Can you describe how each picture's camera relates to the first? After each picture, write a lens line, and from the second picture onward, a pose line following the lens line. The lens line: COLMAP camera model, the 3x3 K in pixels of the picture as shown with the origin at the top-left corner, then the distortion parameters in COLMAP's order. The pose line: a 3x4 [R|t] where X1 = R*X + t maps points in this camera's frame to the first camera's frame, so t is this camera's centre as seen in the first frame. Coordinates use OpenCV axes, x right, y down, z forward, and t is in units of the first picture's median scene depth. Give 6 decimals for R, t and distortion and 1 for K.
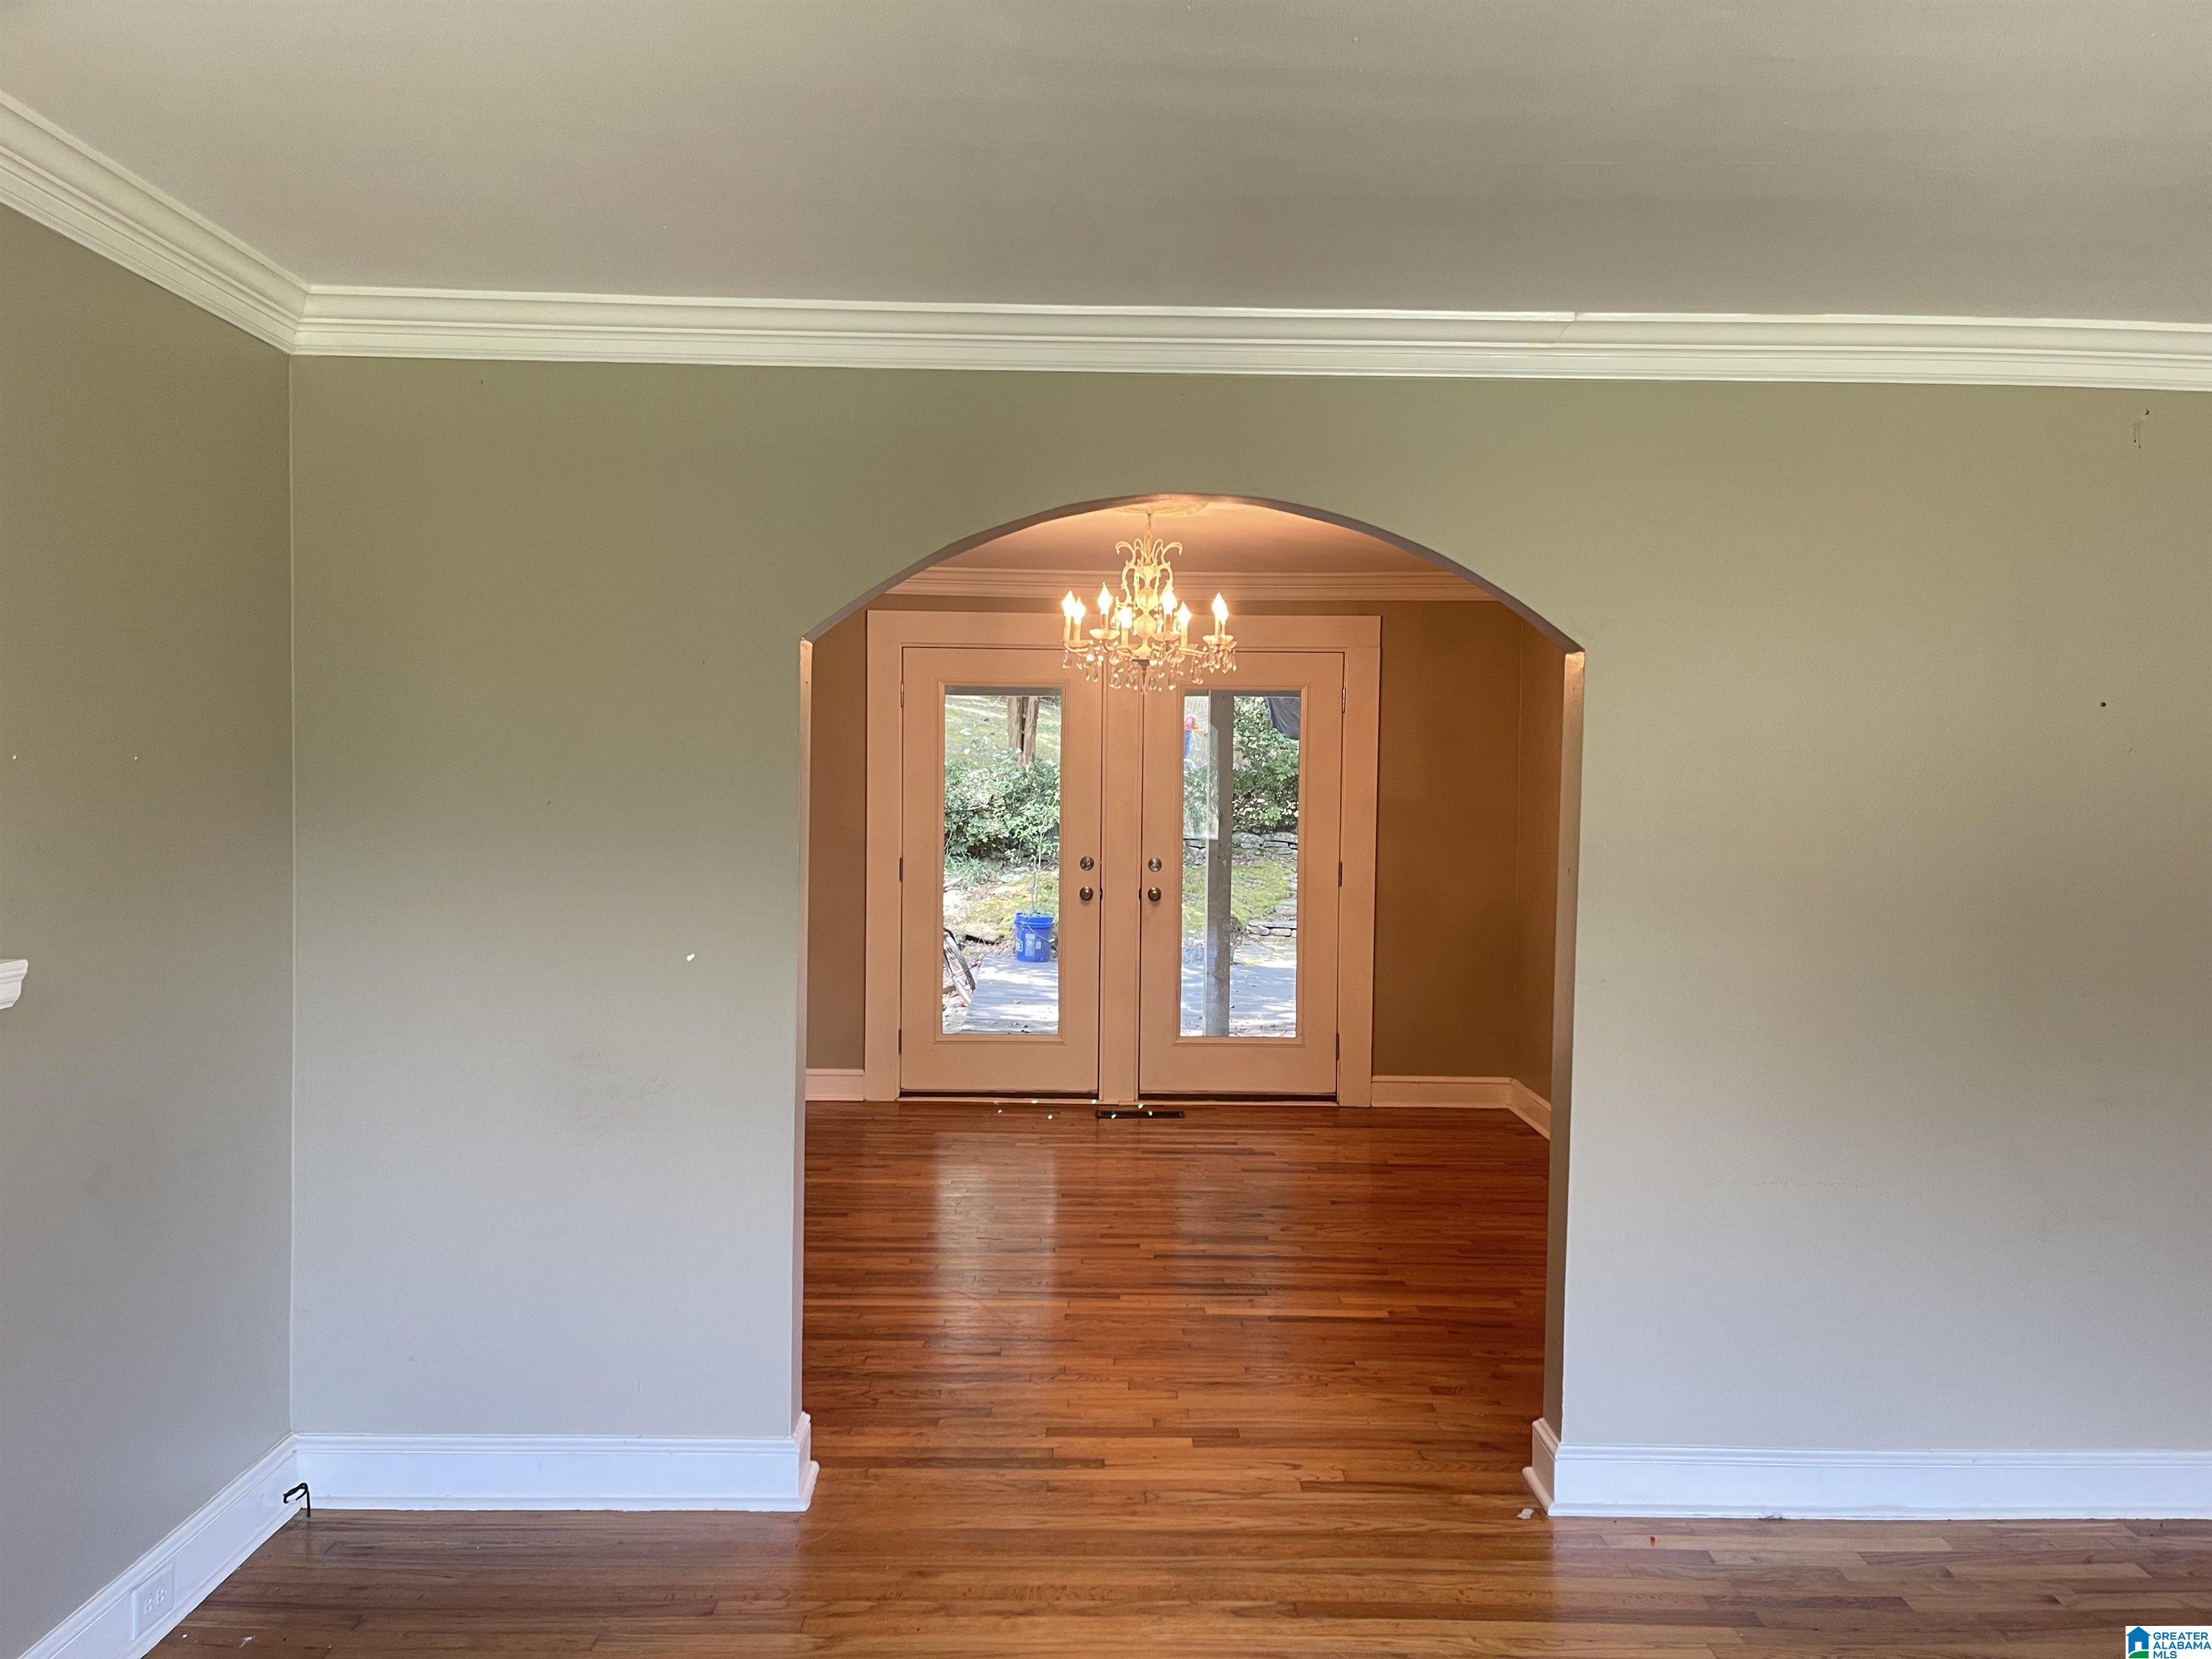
lens RADIAL K [[1677.7, 0, 1106.0], [0, 1677.7, 829.5], [0, 0, 1]] dist [0.077651, -0.105097]
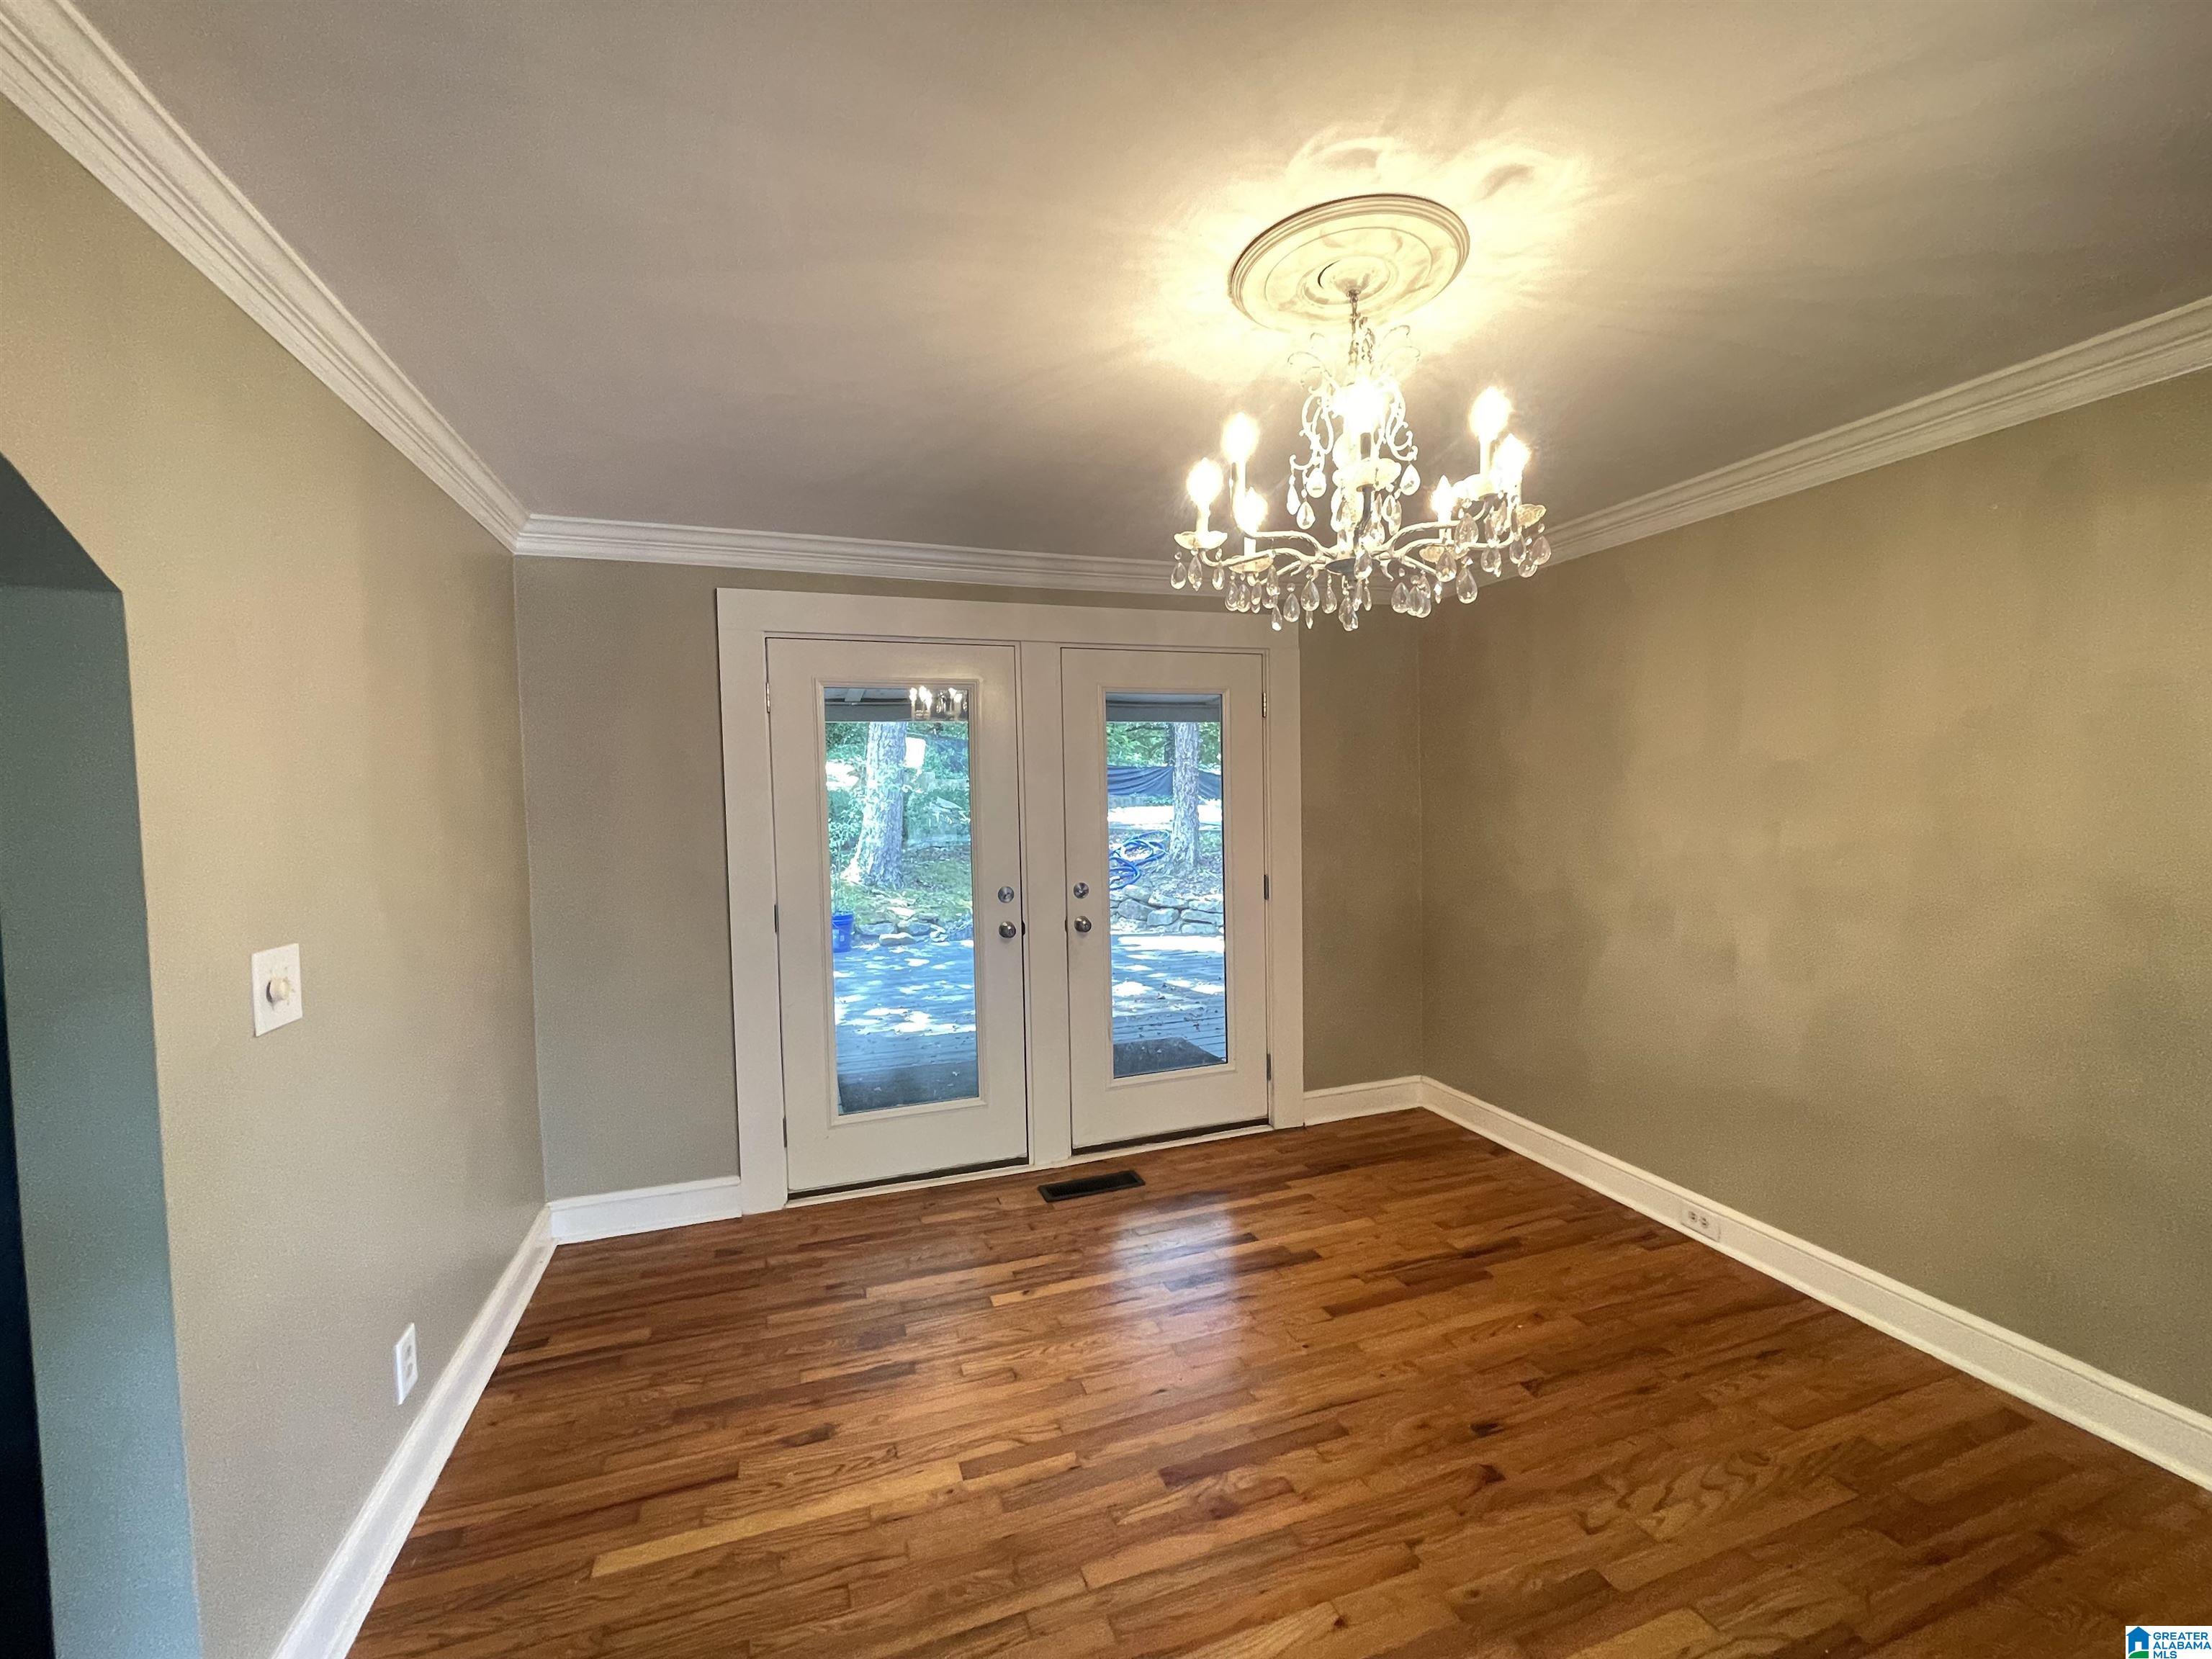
lens RADIAL K [[905.9, 0, 1106.0], [0, 905.9, 829.5], [0, 0, 1]] dist [0.001893, 0.000126]
pose [[0.949079, -0.041845, 0.312245, -0.235451], [0.042222, 0.999093, 0.005555, -0.029543], [-0.312195, 0.007912, 0.949985, 1.205177]]
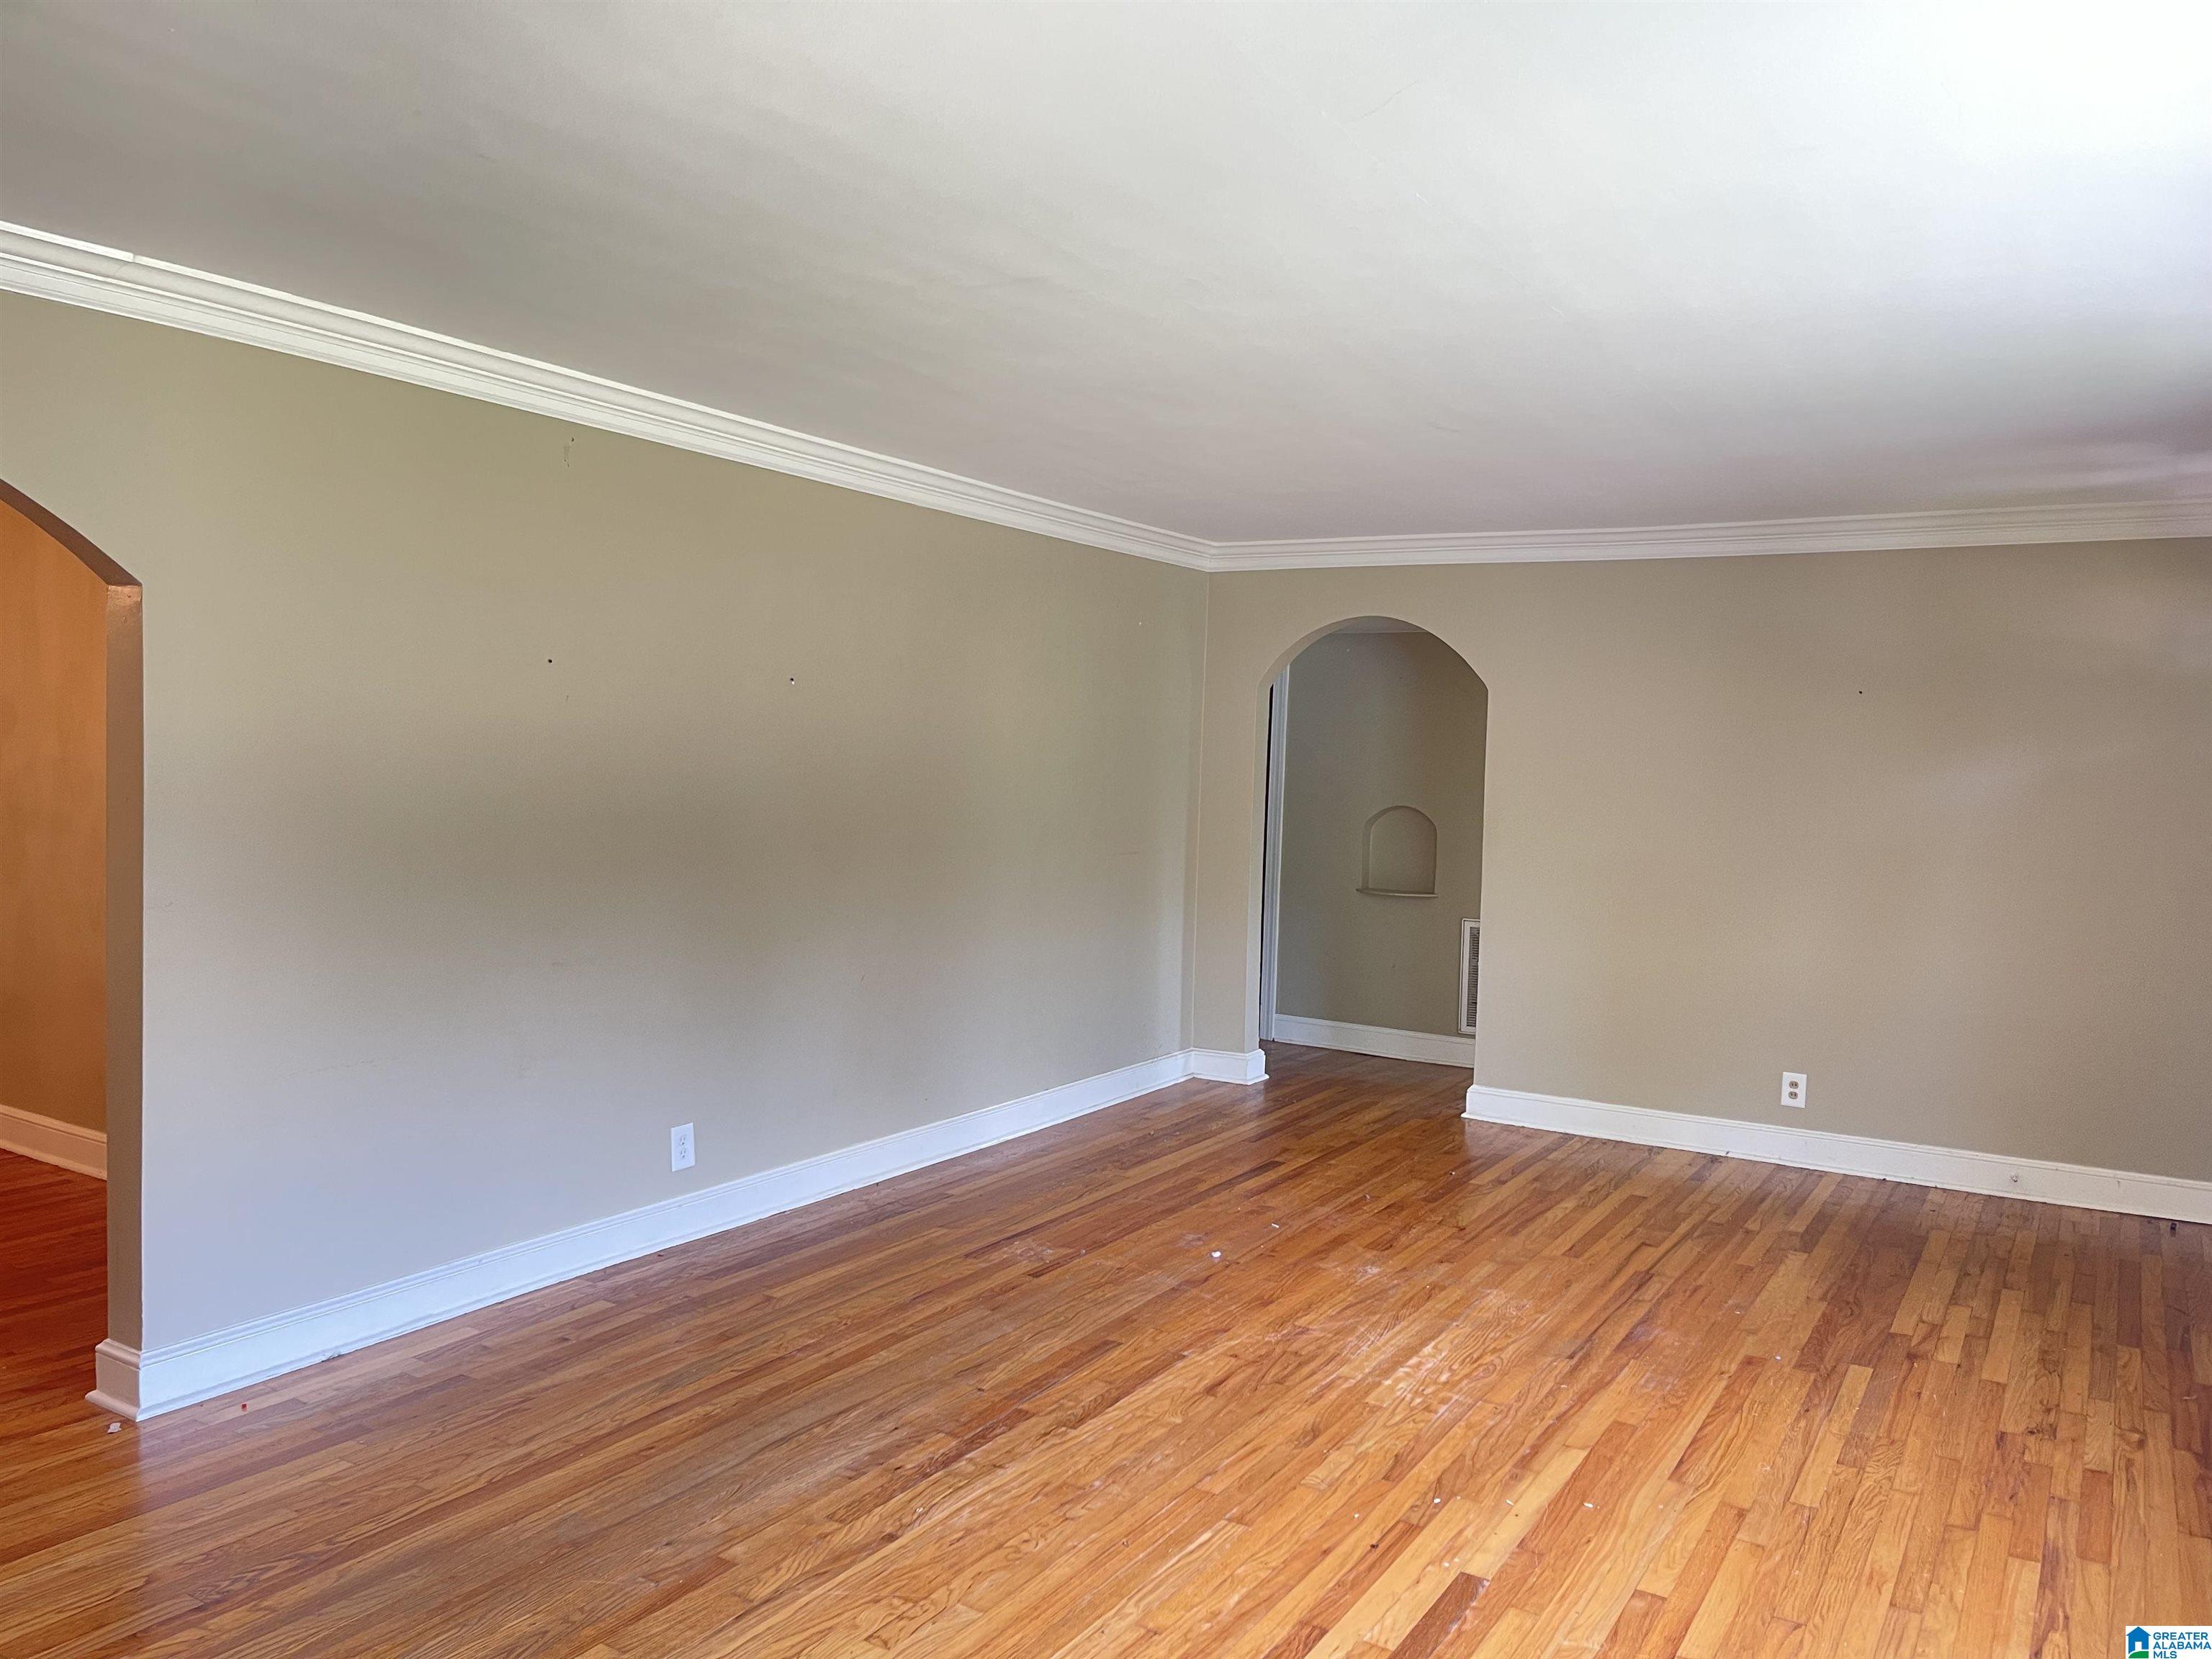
lens RADIAL K [[1664.2, 0, 1106.0], [0, 1664.2, 829.5], [0, 0, 1]] dist [0.064914, -0.070520]
pose [[0.535521, -0.044235, 0.843363, -0.275050], [0.009011, 0.998870, 0.046669, -0.000812], [-0.844474, -0.017393, 0.535314, -0.047322]]
